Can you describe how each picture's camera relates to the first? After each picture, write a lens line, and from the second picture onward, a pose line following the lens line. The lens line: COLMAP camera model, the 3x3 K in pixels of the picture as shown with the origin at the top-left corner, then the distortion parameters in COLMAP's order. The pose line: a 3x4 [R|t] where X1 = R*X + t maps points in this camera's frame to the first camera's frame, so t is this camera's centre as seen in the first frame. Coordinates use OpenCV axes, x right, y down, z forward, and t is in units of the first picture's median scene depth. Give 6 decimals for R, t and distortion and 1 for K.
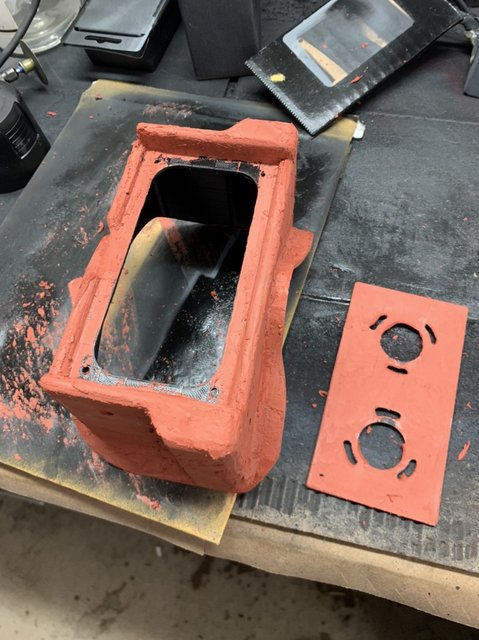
lens RADIAL K [[495.6, 0, 239.5], [0, 495.6, 320.0], [0, 0, 1]] dist [-0.004001, -0.004386]
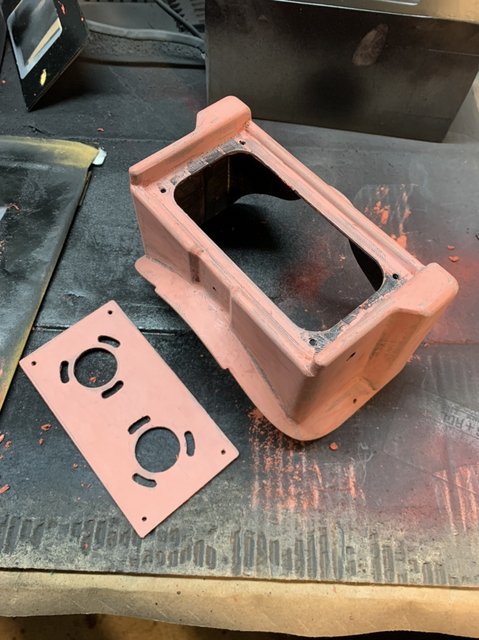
lens RADIAL K [[495.6, 0, 239.5], [0, 495.6, 320.0], [0, 0, 1]] dist [-0.004001, -0.004386]
pose [[0.975793, -0.118430, 0.183857, 0.418386], [0.122052, 0.992487, -0.008472, -0.006708], [-0.181472, 0.030707, 0.982917, -0.067962]]
